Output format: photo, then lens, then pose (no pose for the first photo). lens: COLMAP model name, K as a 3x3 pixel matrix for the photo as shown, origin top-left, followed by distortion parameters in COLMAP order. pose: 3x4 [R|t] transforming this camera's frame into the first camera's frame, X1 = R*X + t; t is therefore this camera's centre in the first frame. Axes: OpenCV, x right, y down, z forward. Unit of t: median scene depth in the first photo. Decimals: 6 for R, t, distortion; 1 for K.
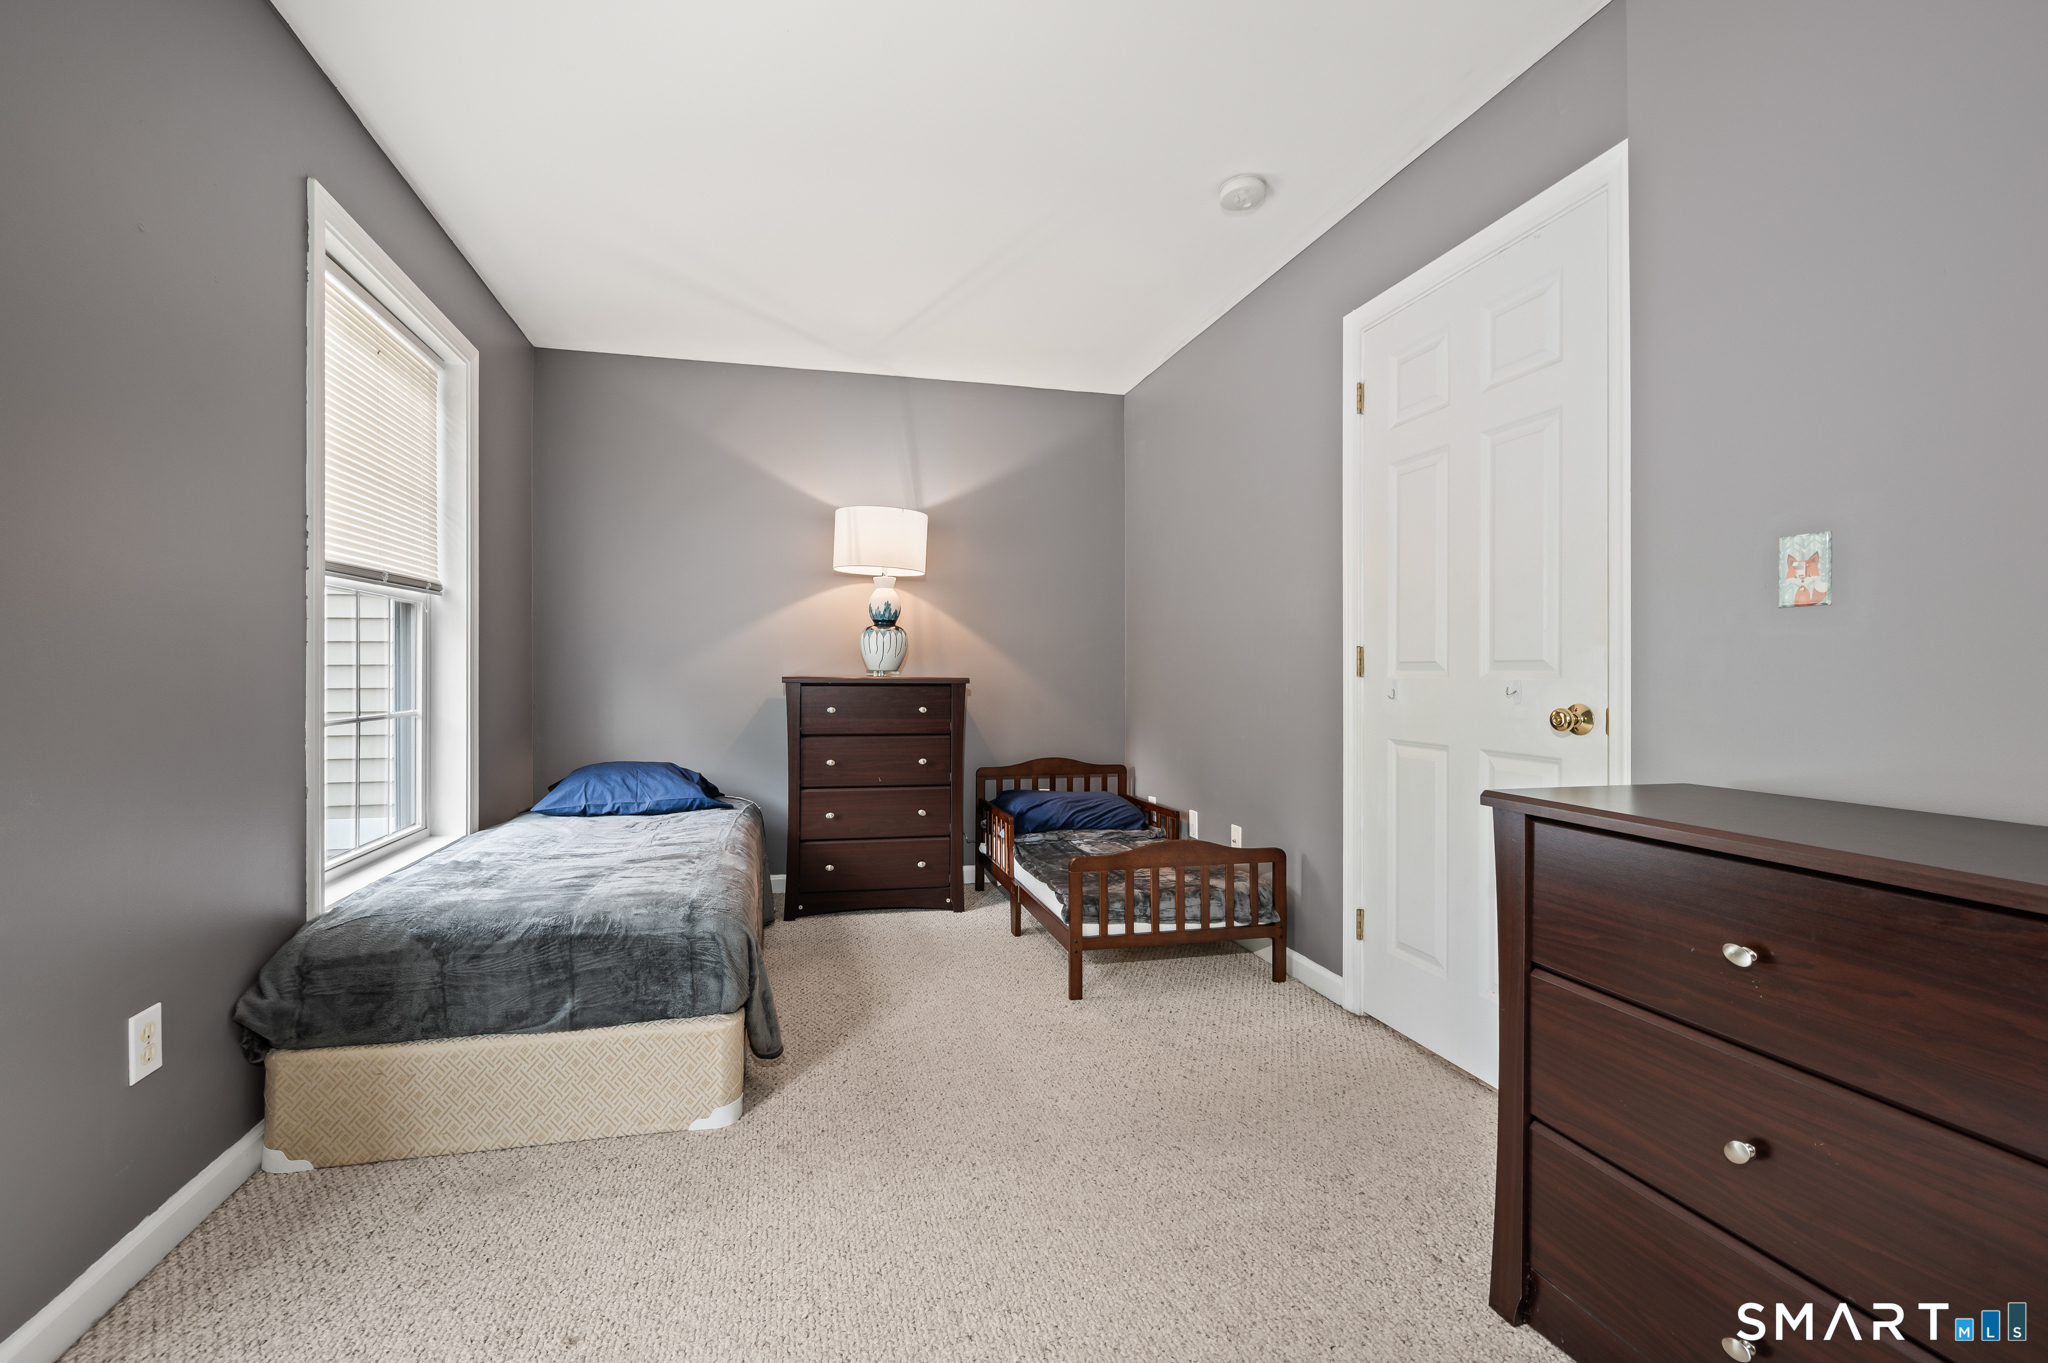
lens RADIAL K [[810.3, 0, 1027.6], [0, 810.3, 675.3], [0, 0, 1]] dist [0.000482, -0.000170]
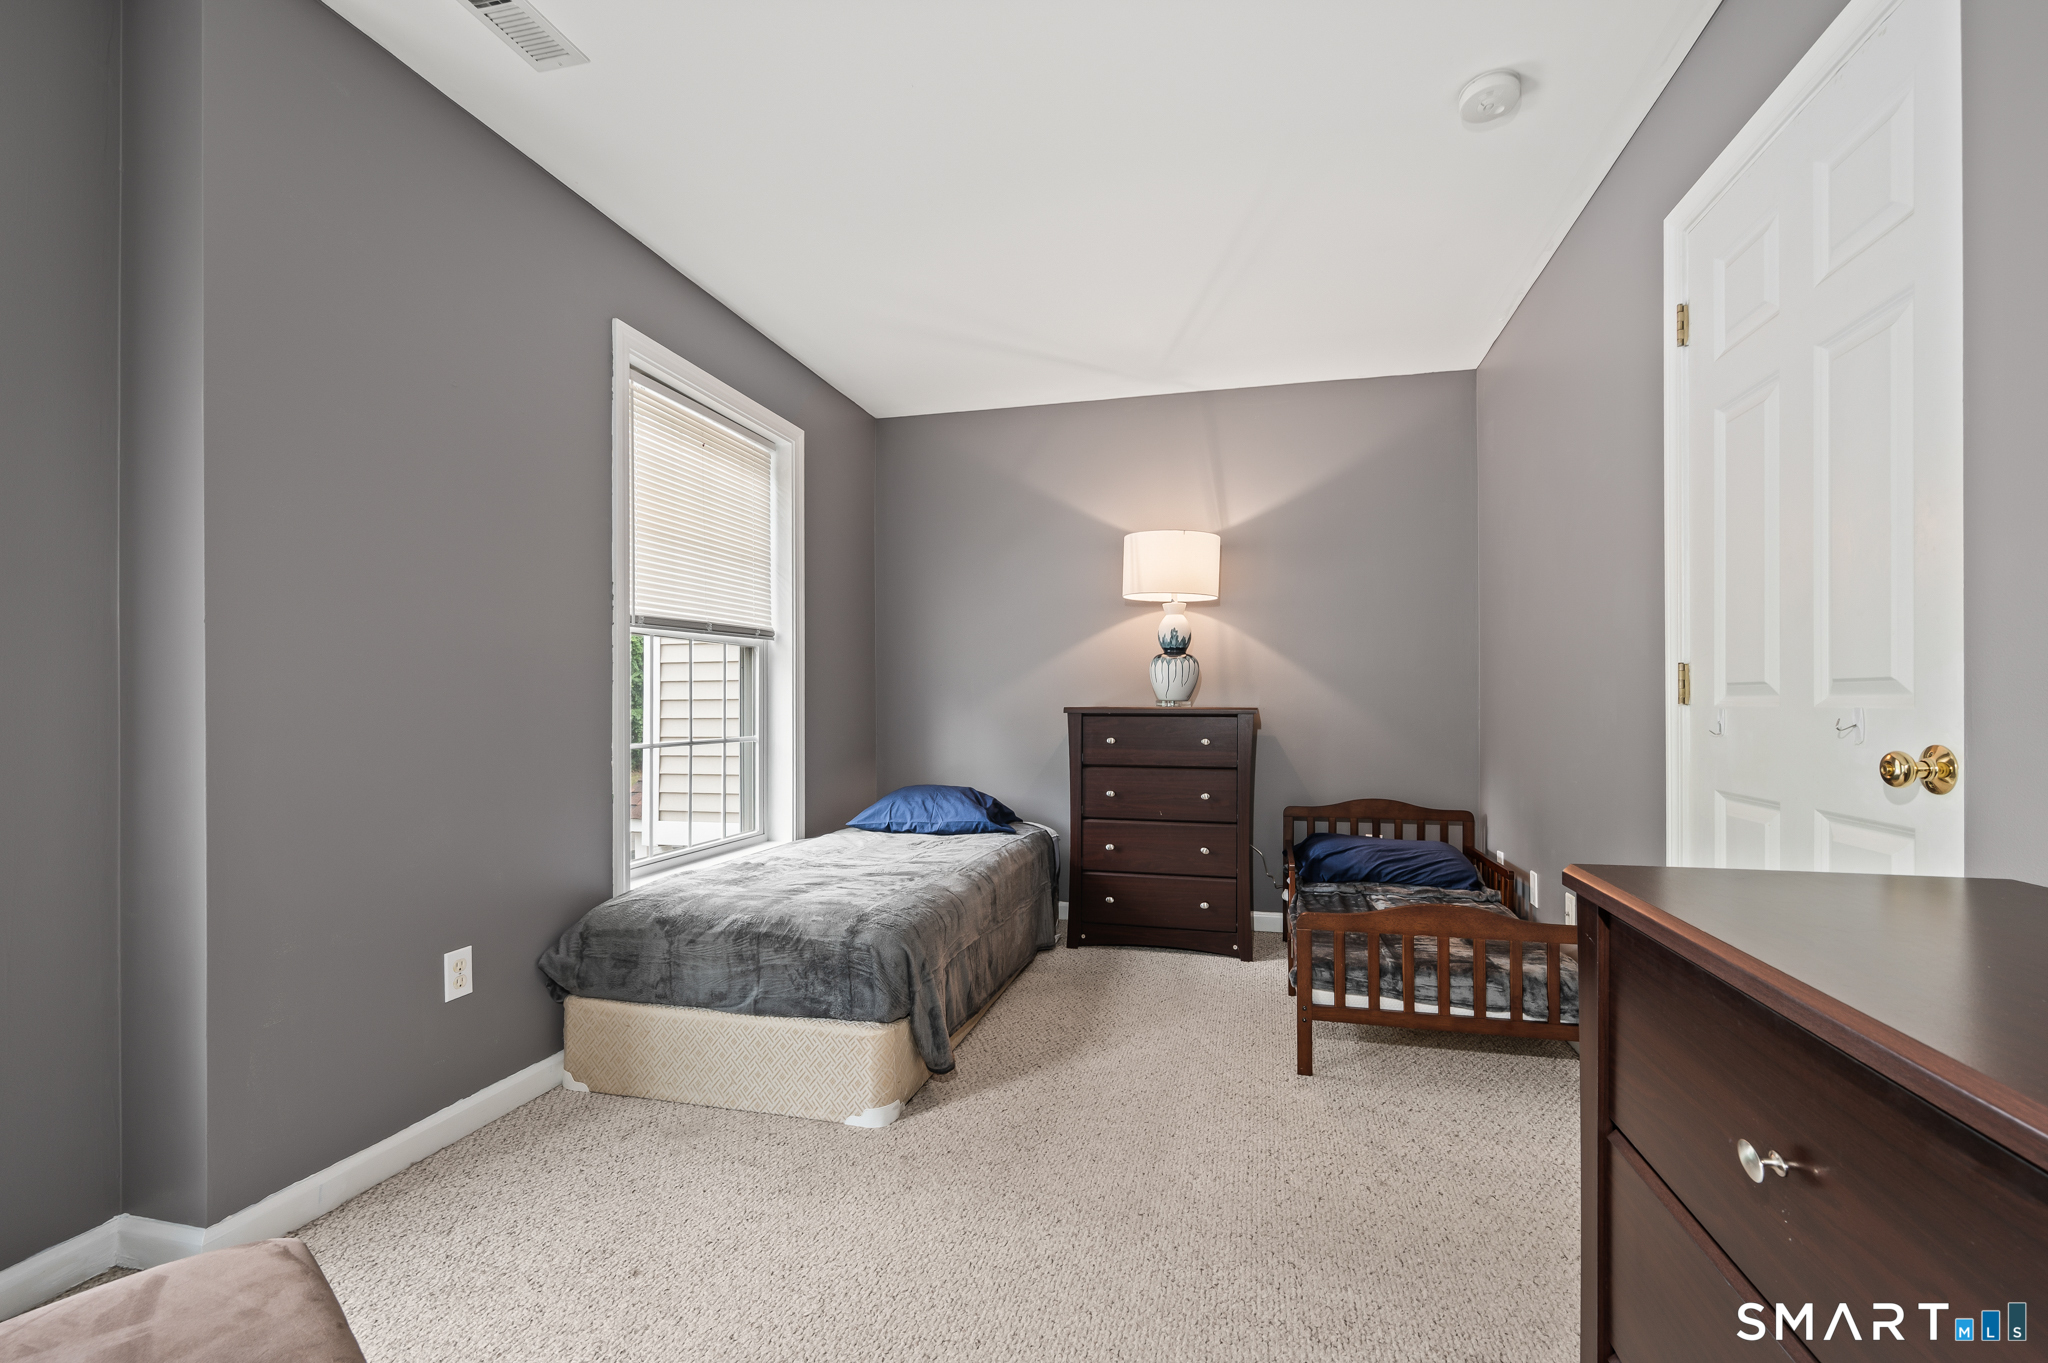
lens RADIAL K [[837.7, 0, 1031.6], [0, 837.7, 704.8], [0, 0, 1]] dist [0.002346, -0.000188]
pose [[0.904460, -0.004102, -0.426539, 0.176347], [0.003631, 0.999992, -0.001918, 0.001119], [0.426544, 0.000186, 0.904467, 0.054107]]
